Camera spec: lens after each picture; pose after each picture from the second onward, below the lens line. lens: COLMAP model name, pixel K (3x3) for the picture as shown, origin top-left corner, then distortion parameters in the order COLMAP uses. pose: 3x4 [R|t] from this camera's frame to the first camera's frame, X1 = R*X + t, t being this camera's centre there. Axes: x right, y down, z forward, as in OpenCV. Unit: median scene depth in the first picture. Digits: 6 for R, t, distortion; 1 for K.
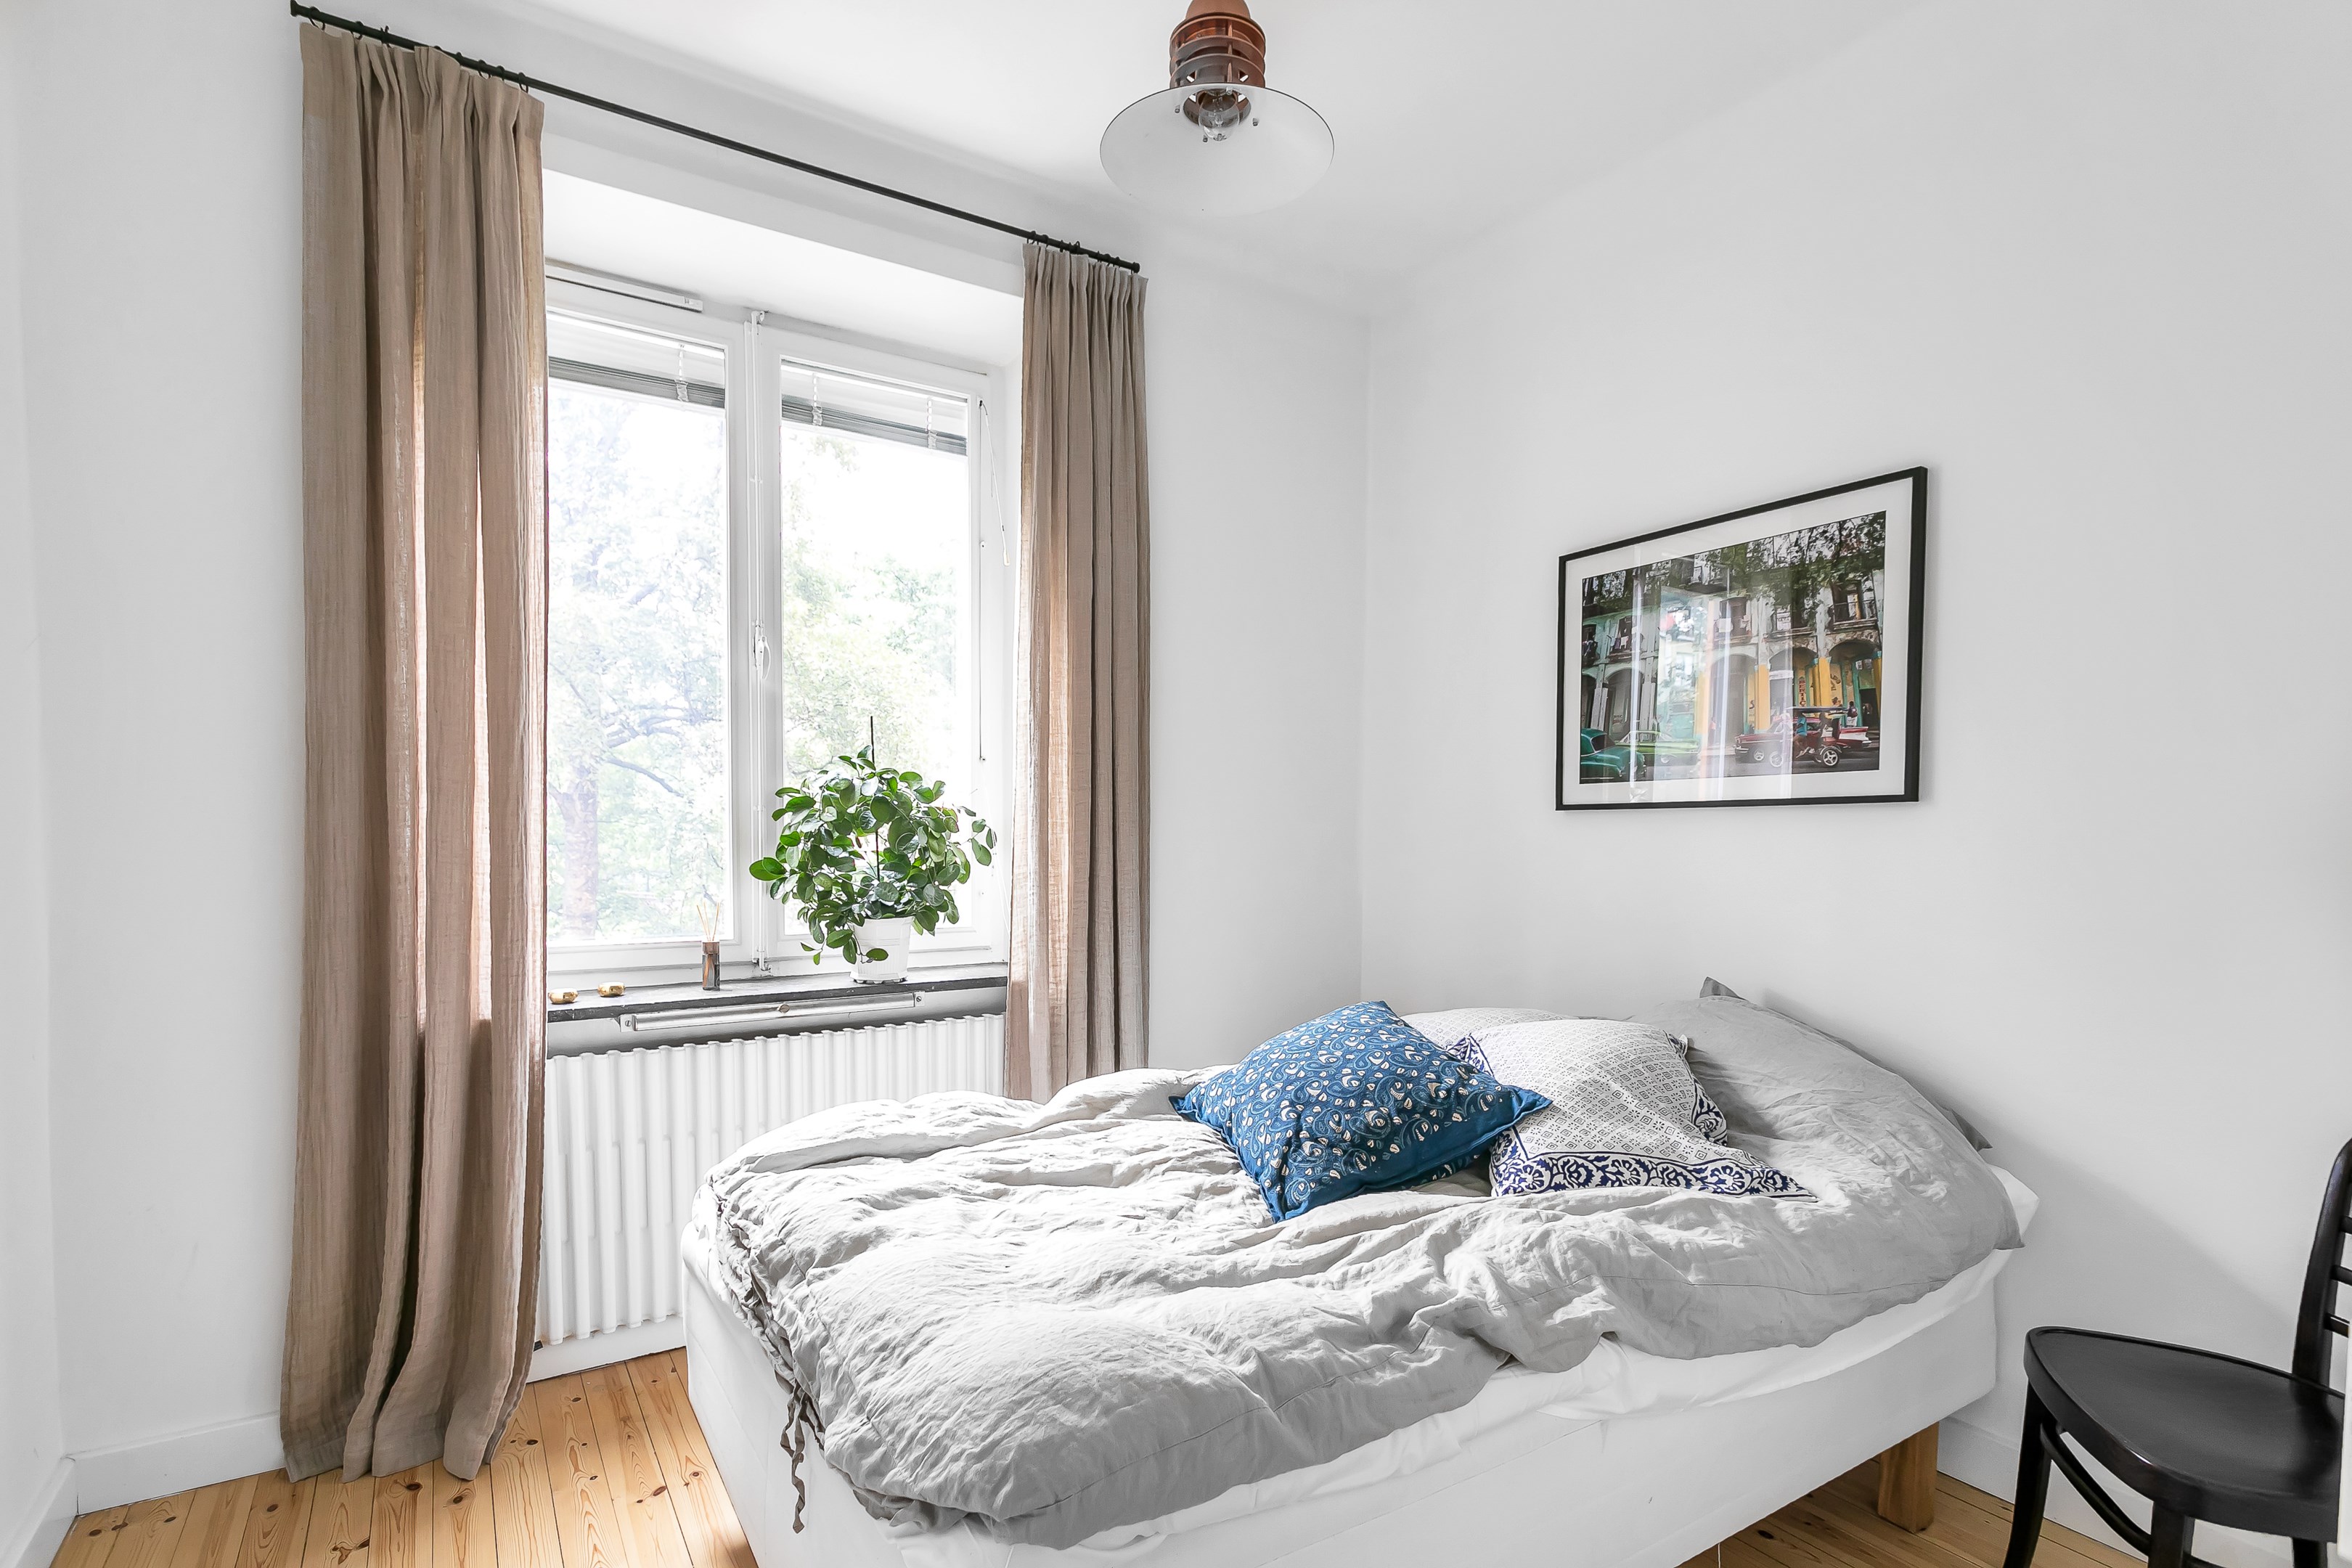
lens RADIAL K [[1138.5, 0, 1170.9], [0, 1138.5, 884.0], [0, 0, 1]] dist [-0.001164, 0.007109]
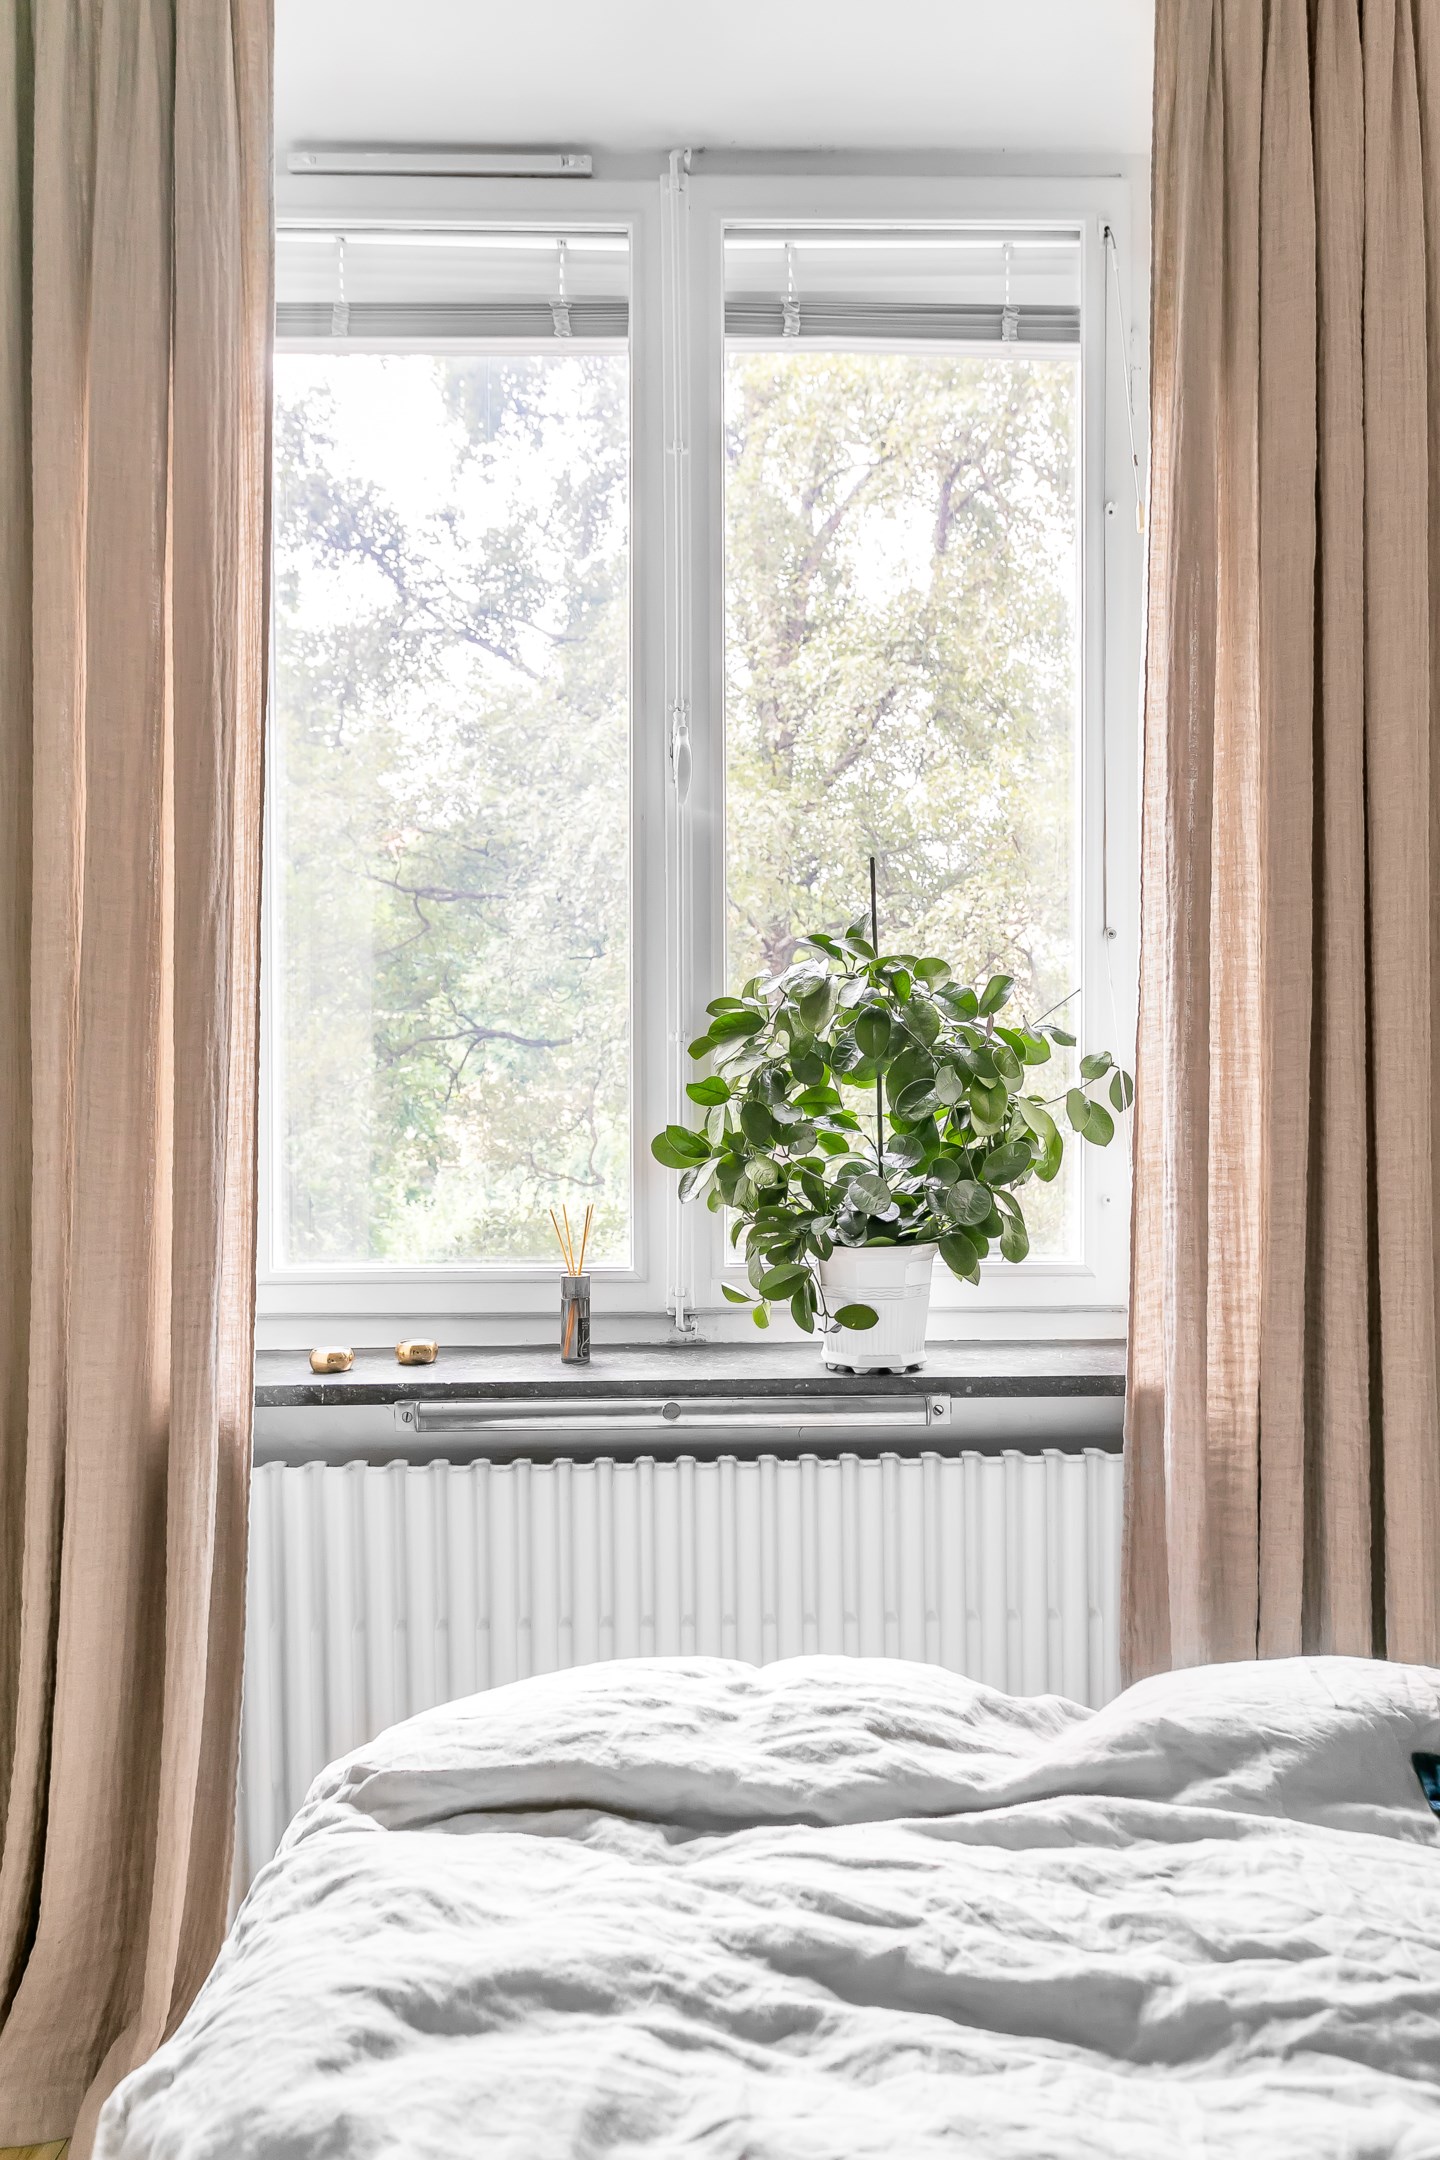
lens RADIAL K [[1655.3, 0, 719.5], [0, 1655.3, 1107.7], [0, 0, 1]] dist [0.007882, 0.003900]
pose [[0.859253, -0.000966, -0.511550, 0.069946], [-0.017840, 0.999333, -0.031854, -0.006998], [0.511240, 0.036497, 0.858663, 0.325969]]
